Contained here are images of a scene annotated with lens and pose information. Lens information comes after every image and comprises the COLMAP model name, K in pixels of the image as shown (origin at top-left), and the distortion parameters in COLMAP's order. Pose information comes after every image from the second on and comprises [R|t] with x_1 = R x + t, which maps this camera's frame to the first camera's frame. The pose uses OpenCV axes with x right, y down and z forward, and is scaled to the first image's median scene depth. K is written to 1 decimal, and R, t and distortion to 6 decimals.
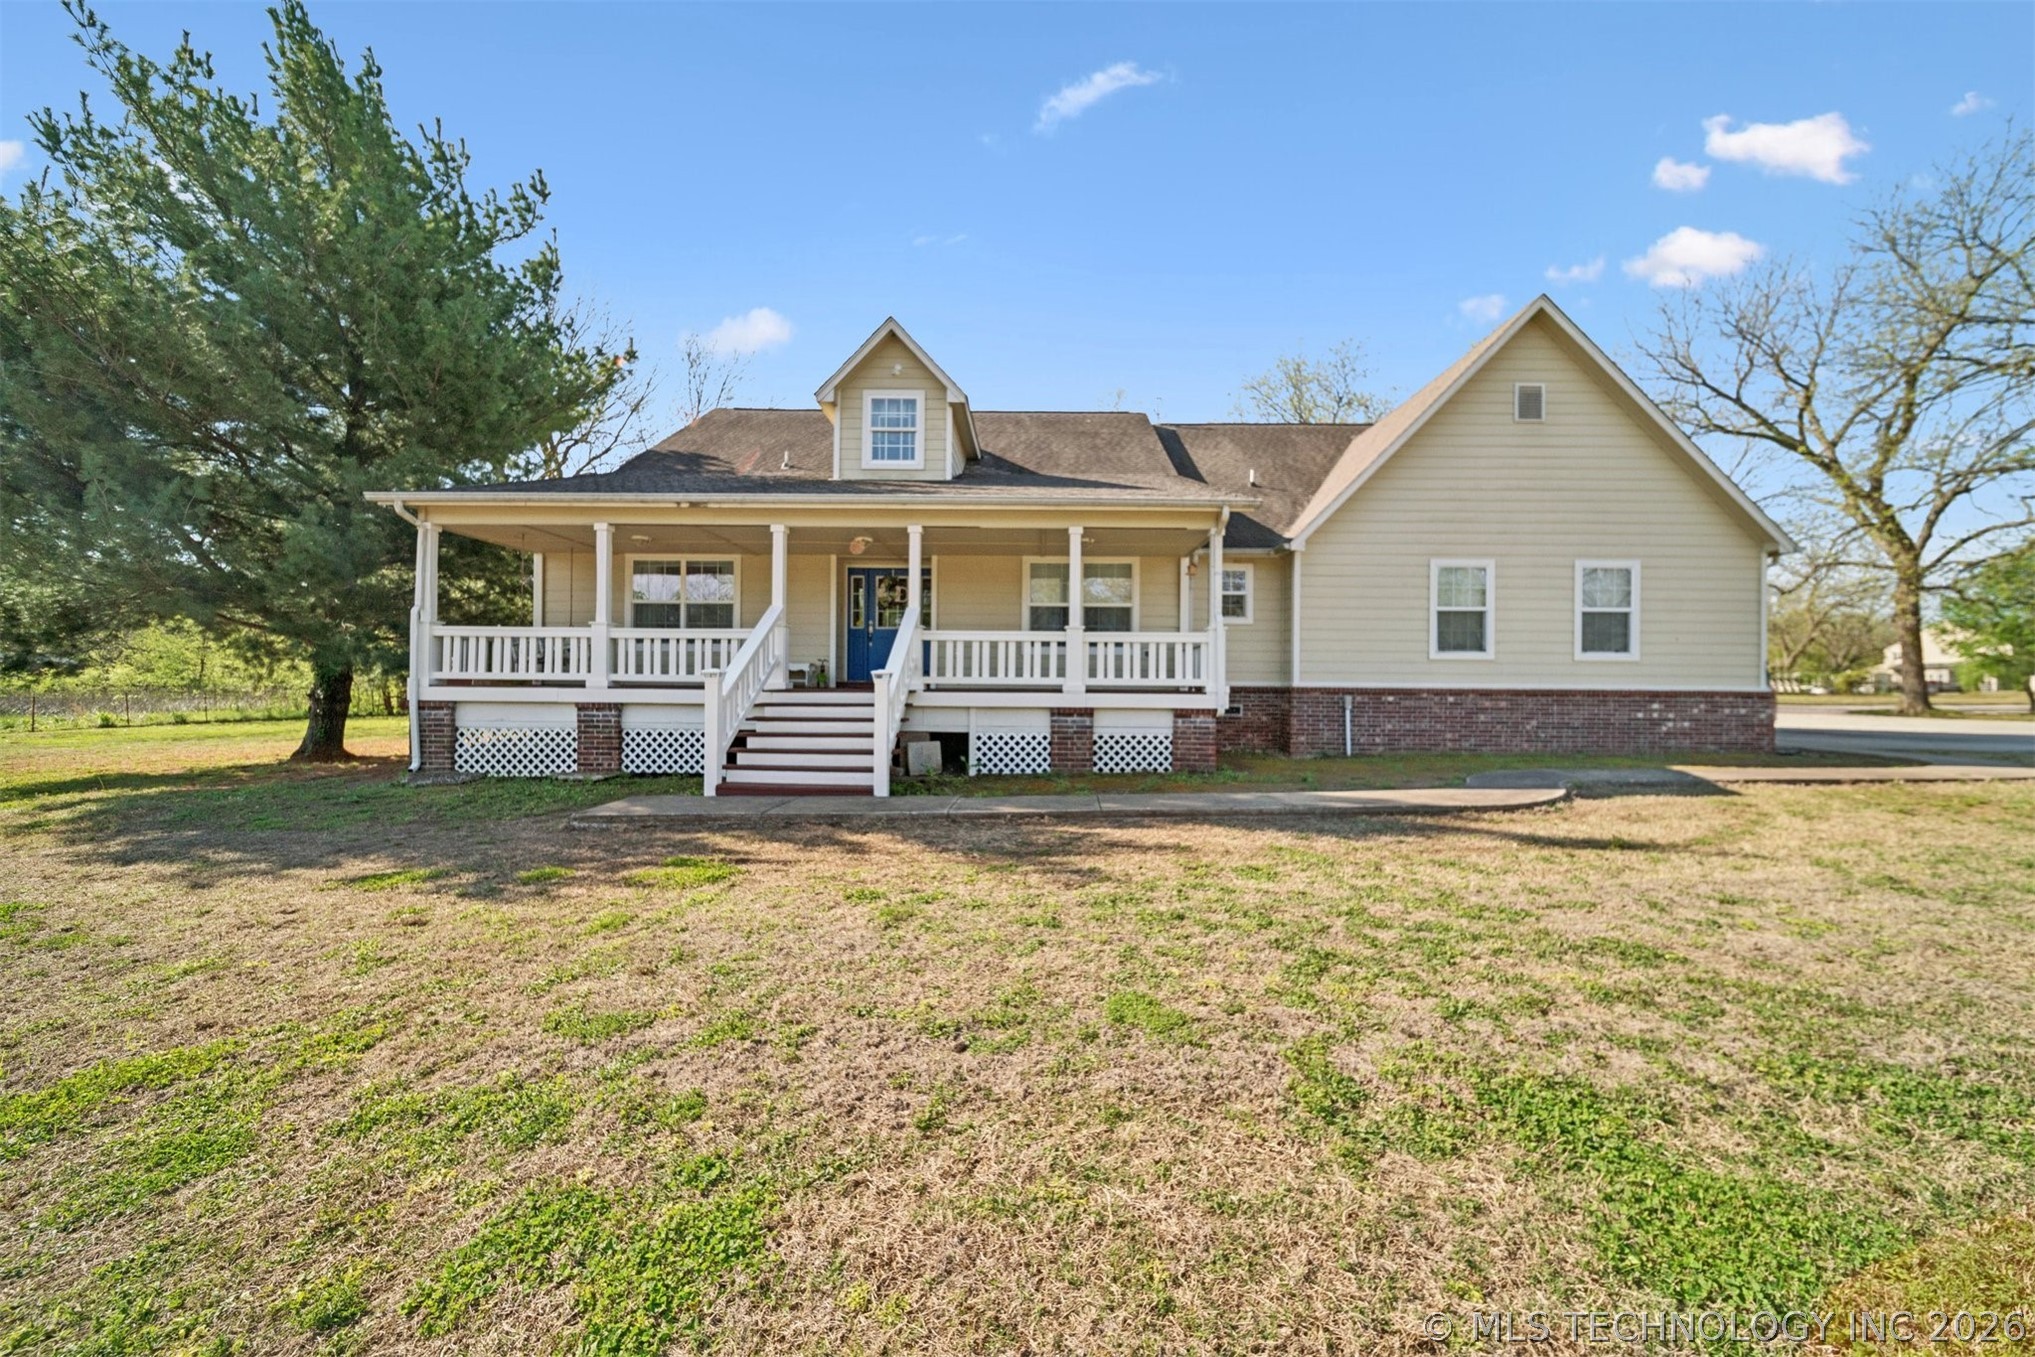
lens RADIAL K [[705.6, 0, 1011.4], [0, 705.6, 696.8], [0, 0, 1]] dist [0.000087, -0.000112]
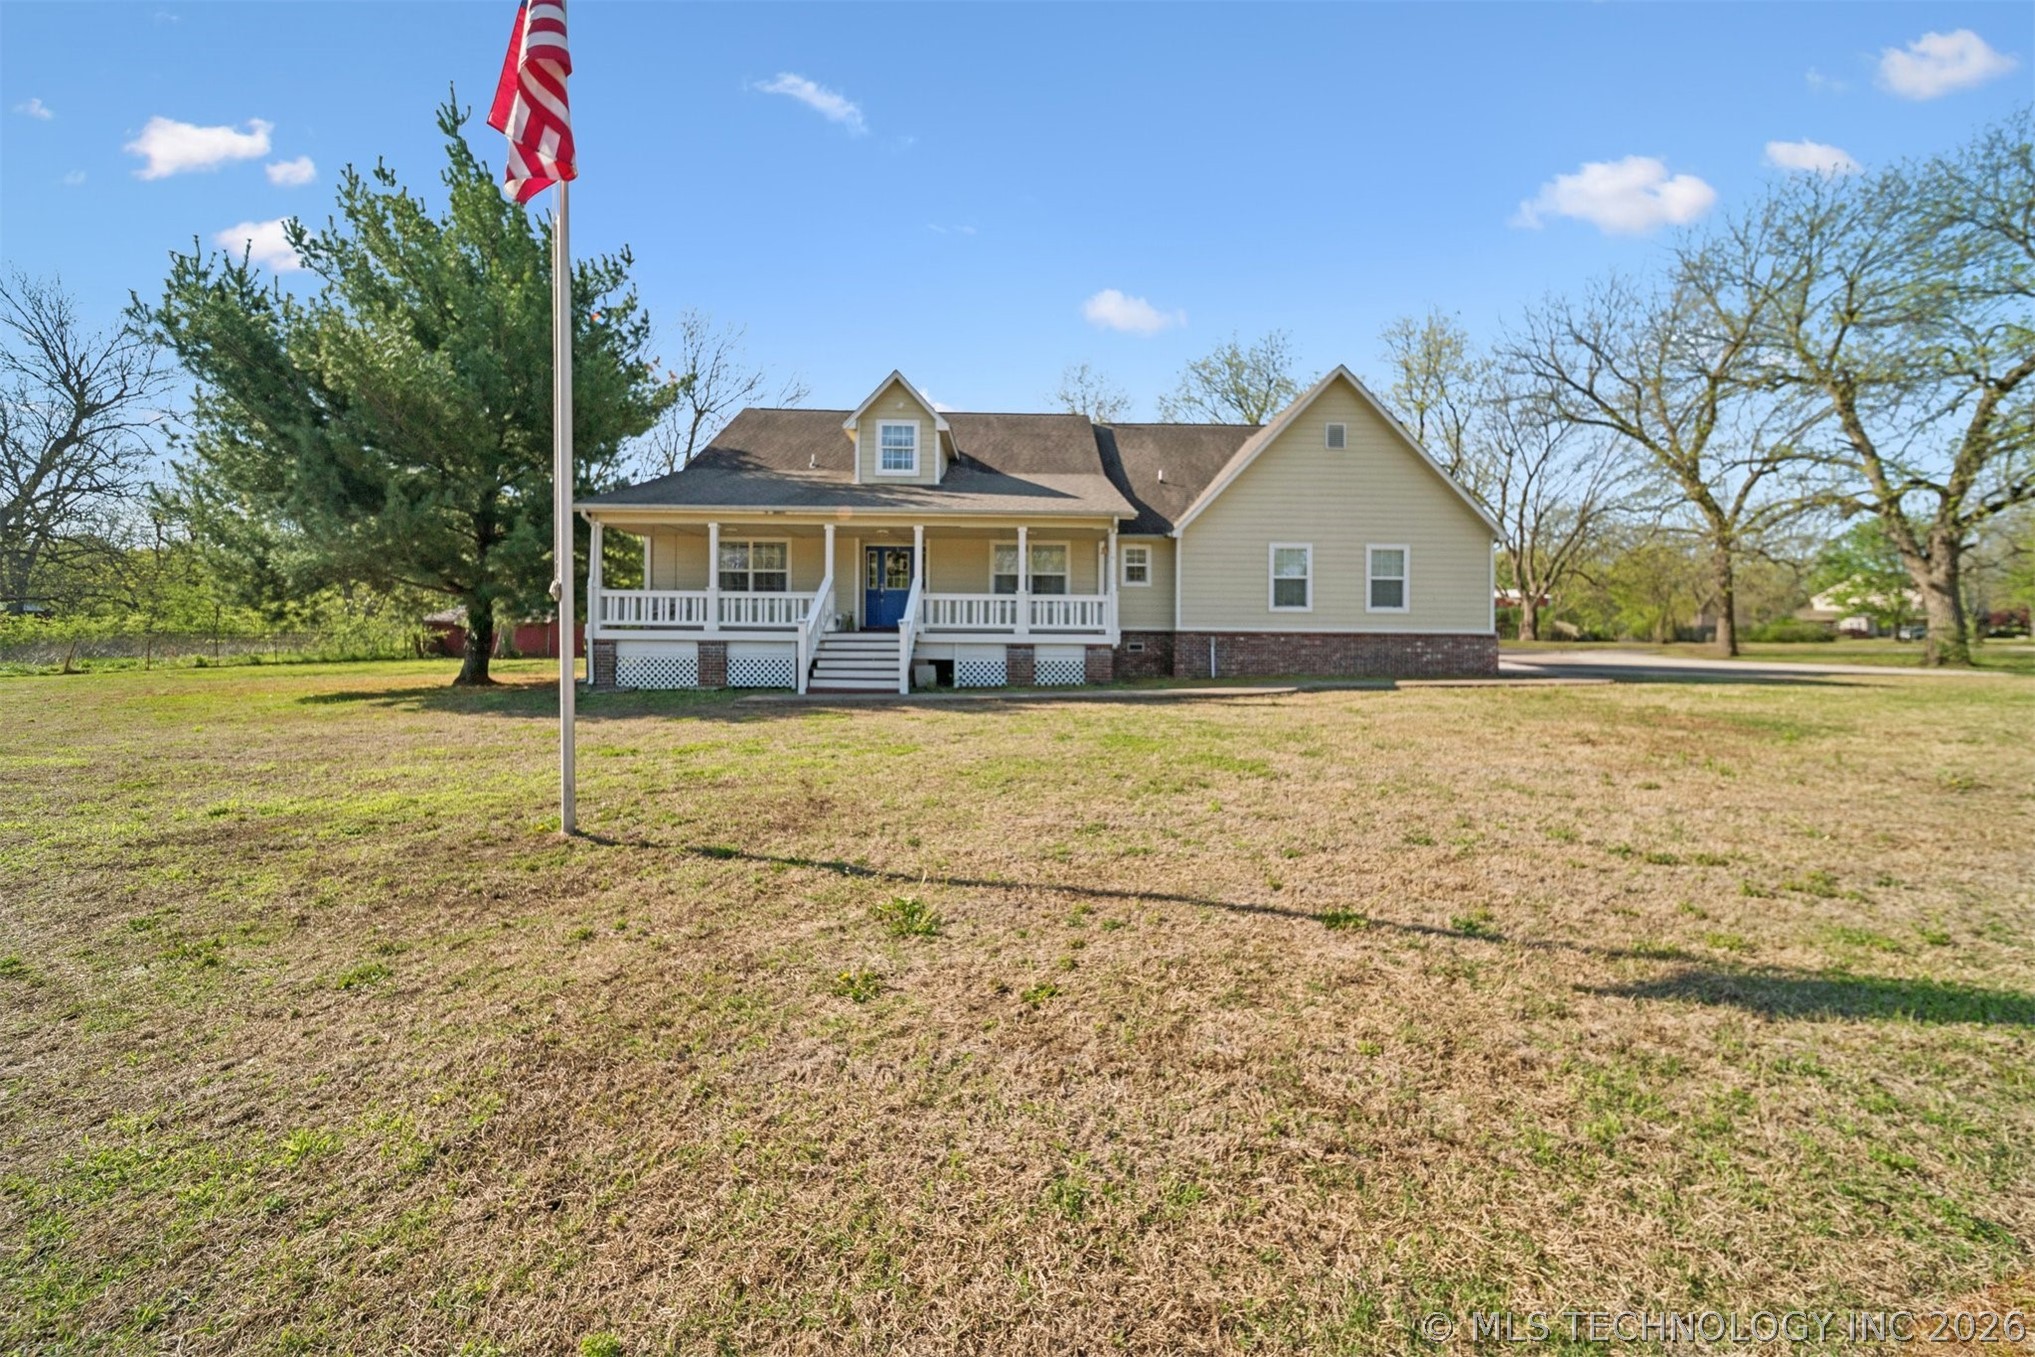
lens RADIAL K [[752.8, 0, 1010.9], [0, 752.8, 646.6], [0, 0, 1]] dist [-0.000055, -0.000106]
pose [[0.999340, -0.000628, 0.036325, 0.003776], [0.000577, 0.999999, 0.001427, 0.016339], [-0.036326, -0.001405, 0.999339, -0.542565]]
